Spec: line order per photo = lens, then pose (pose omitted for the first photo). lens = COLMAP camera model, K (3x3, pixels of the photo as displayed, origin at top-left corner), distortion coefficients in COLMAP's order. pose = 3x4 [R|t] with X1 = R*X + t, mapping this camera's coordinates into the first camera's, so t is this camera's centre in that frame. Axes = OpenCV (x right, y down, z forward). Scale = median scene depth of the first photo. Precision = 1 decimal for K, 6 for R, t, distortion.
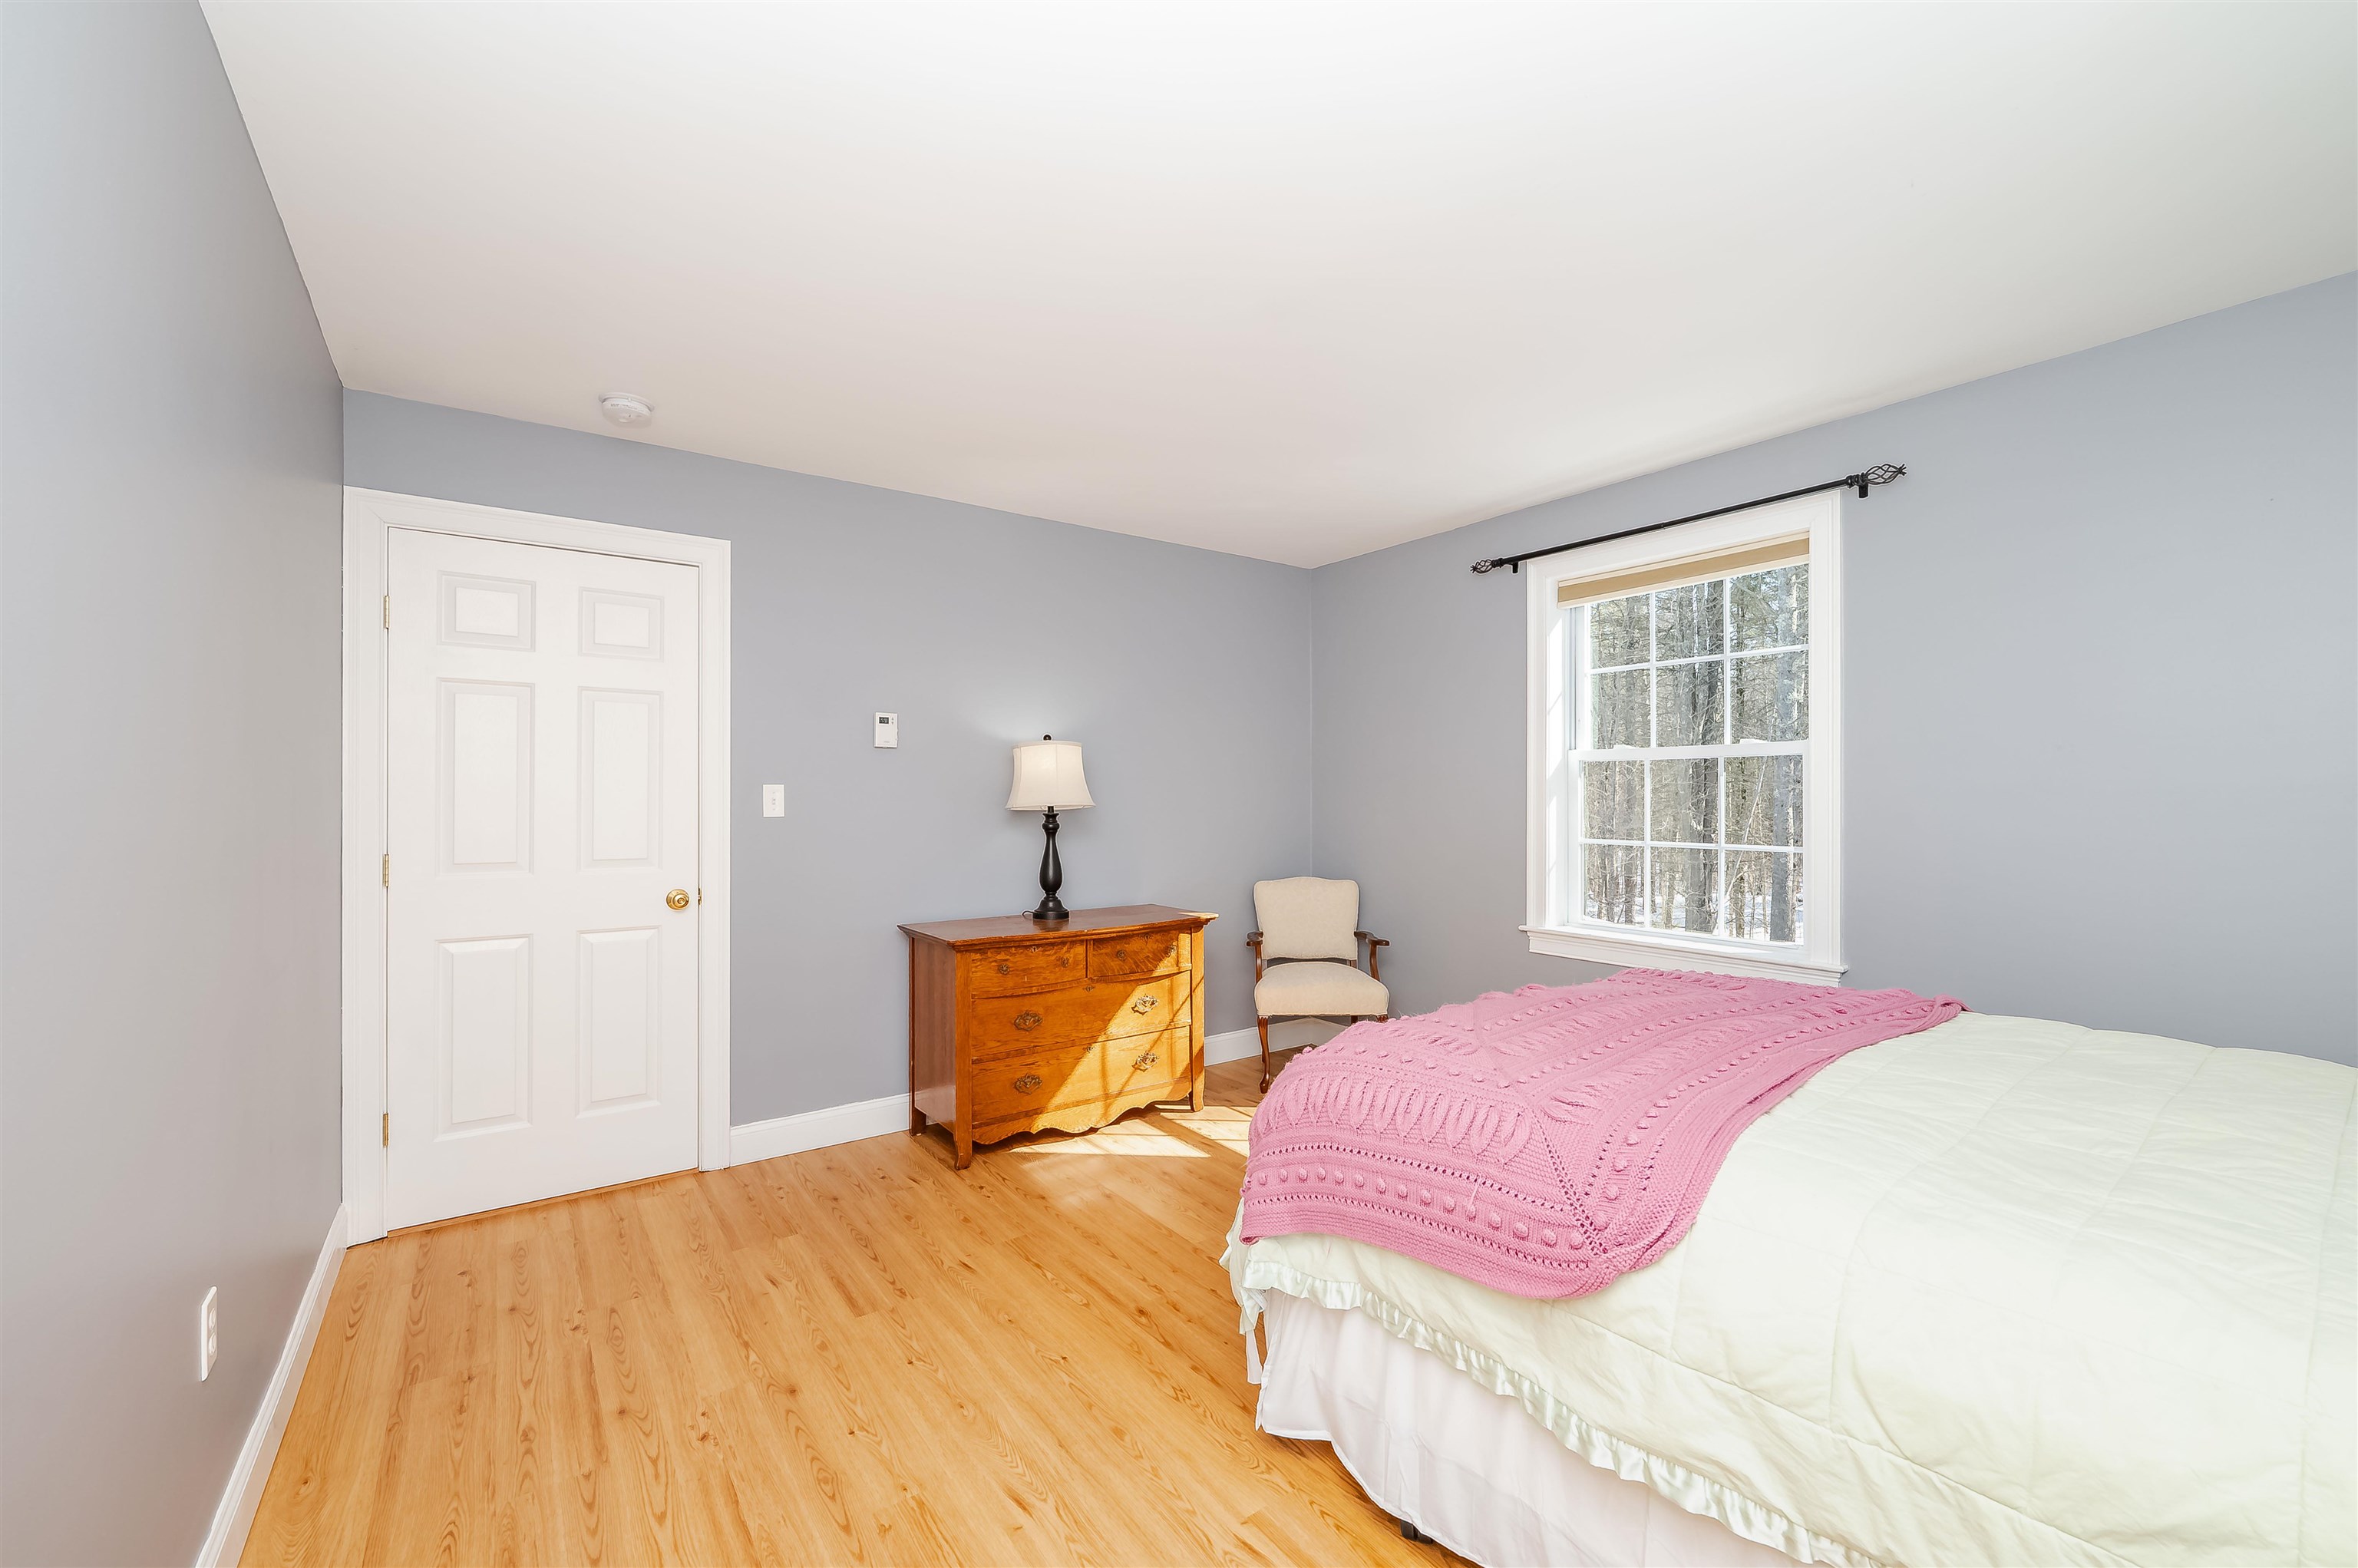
lens RADIAL K [[956.2, 0, 1179.1], [0, 956.2, 799.4], [0, 0, 1]] dist [-0.008799, -0.000001]
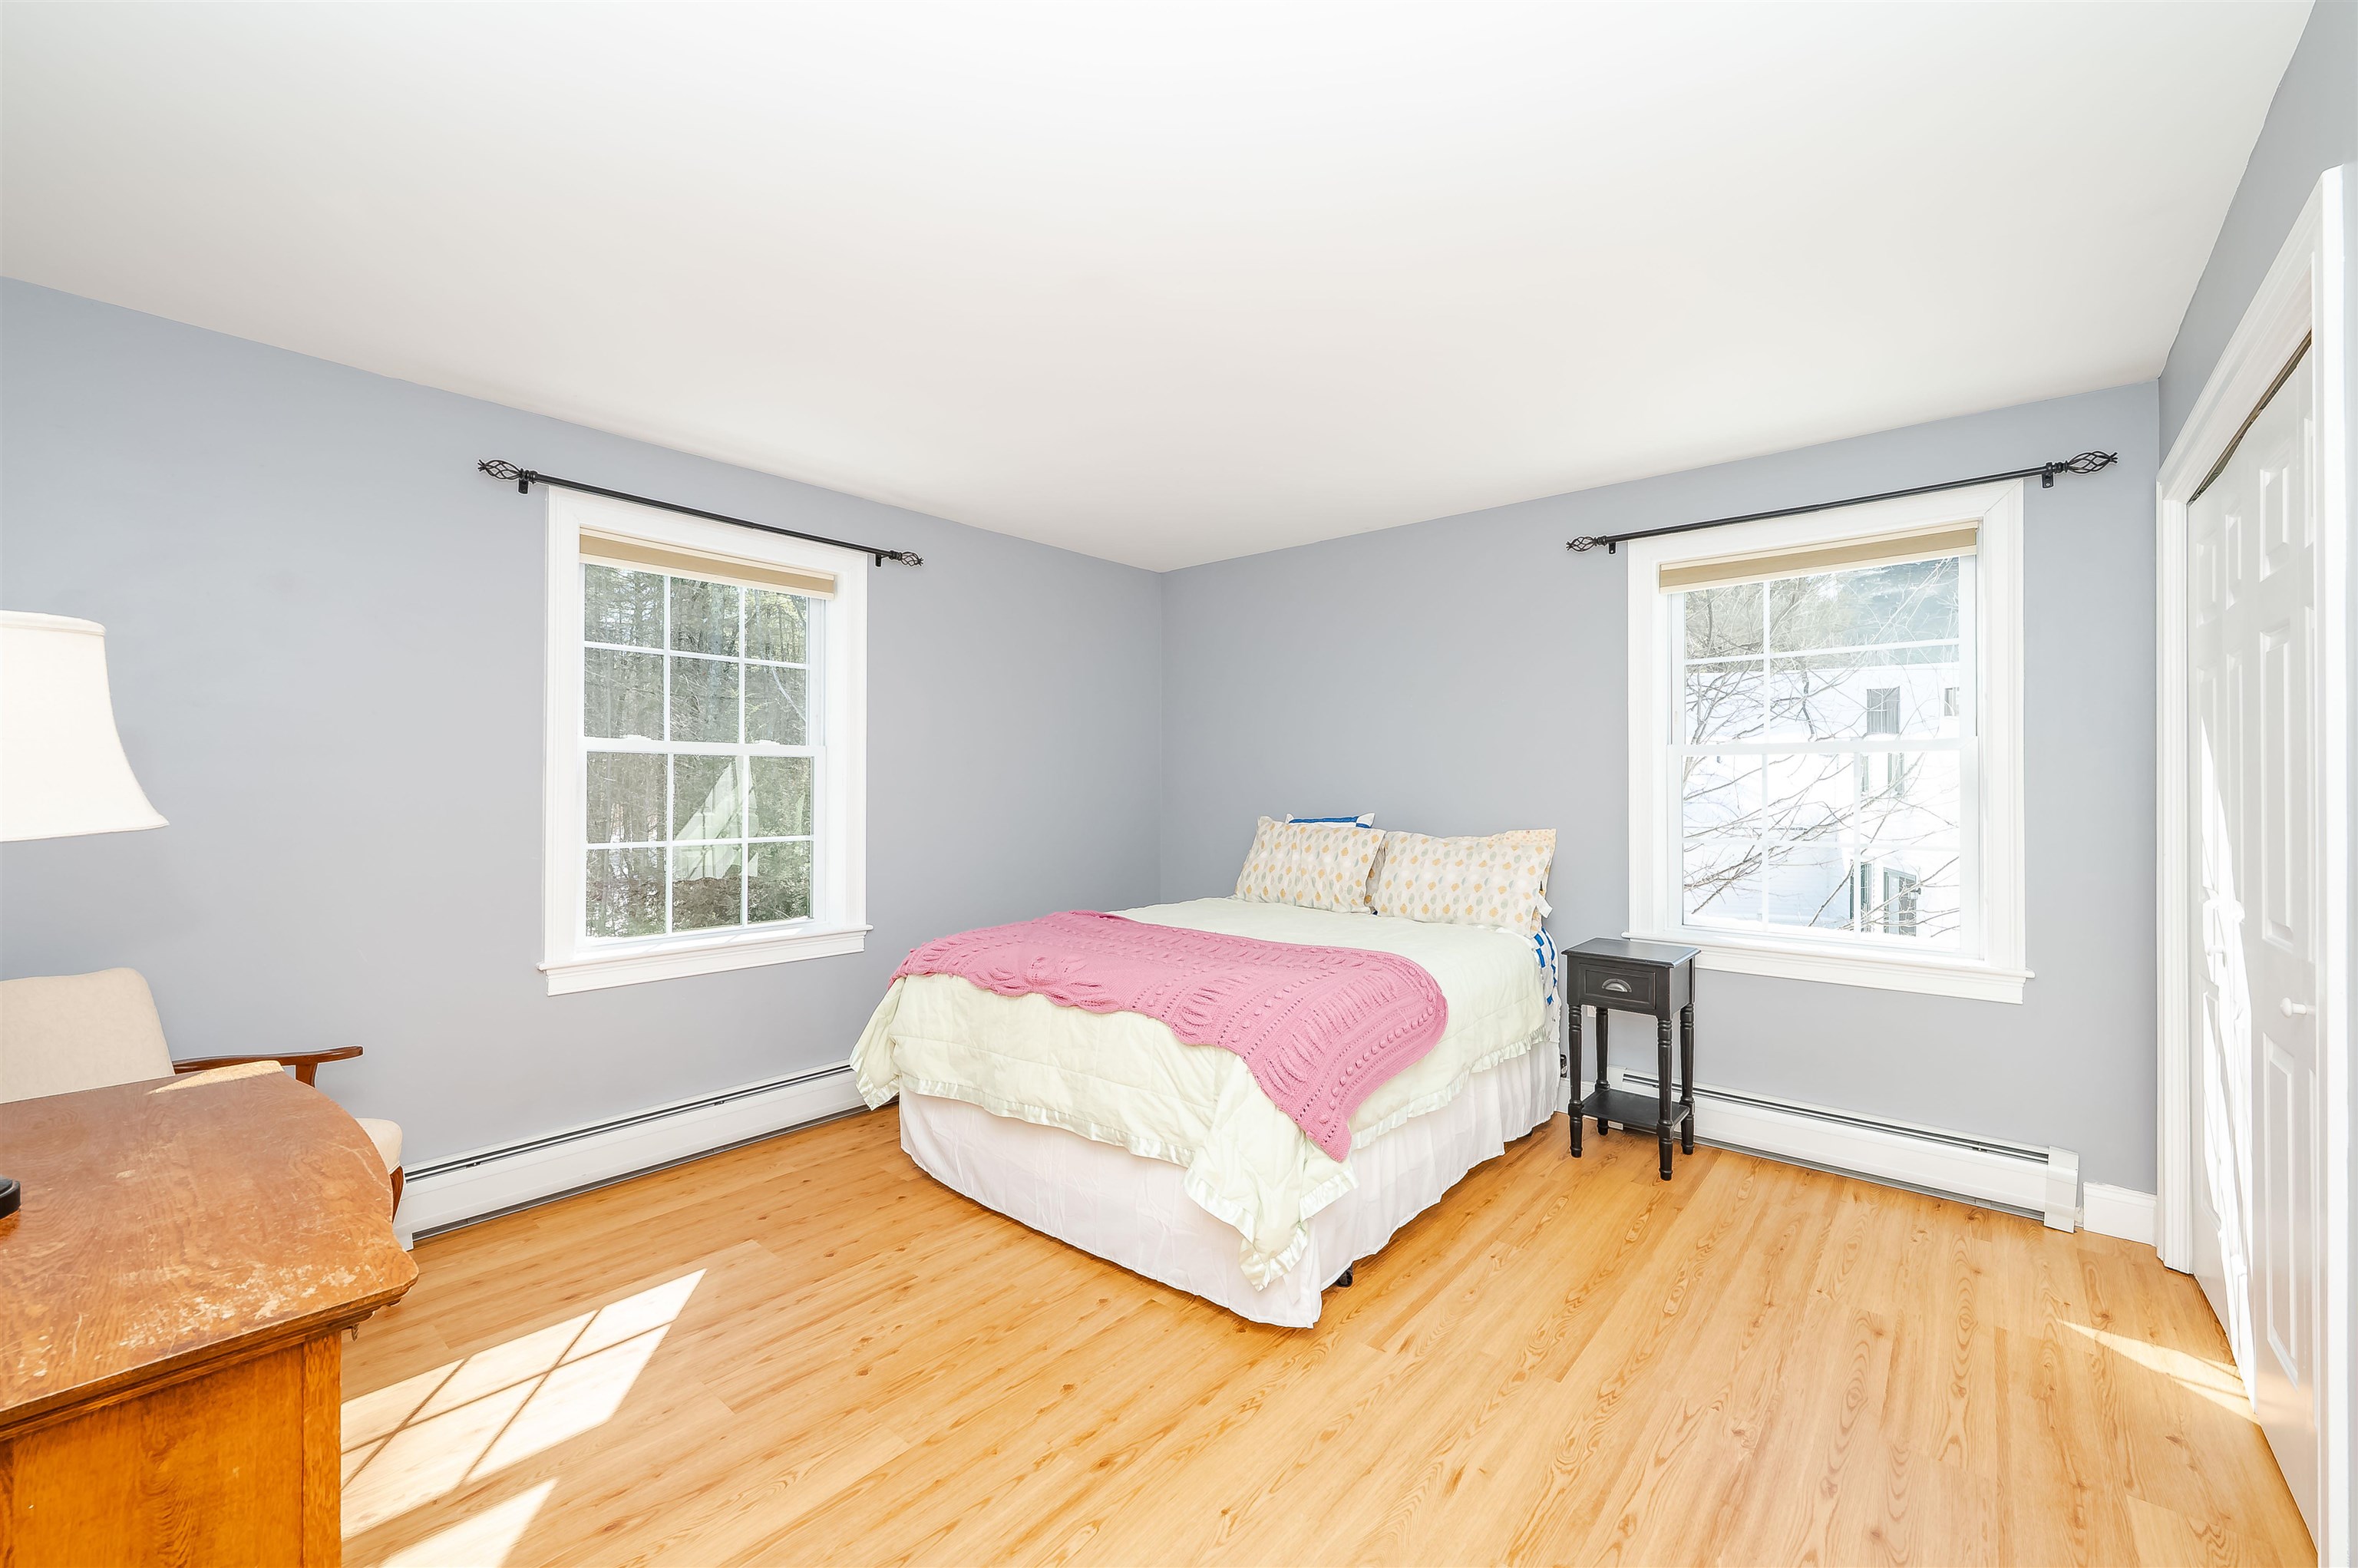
lens RADIAL K [[956.2, 0, 1174.6], [0, 956.2, 779.9], [0, 0, 1]] dist [-0.008799, -0.000001]
pose [[-0.254689, 0.014876, 0.966909, -0.660433], [0.000768, 0.999884, -0.015181, -0.001448], [-0.967023, -0.003124, -0.254671, 0.938800]]
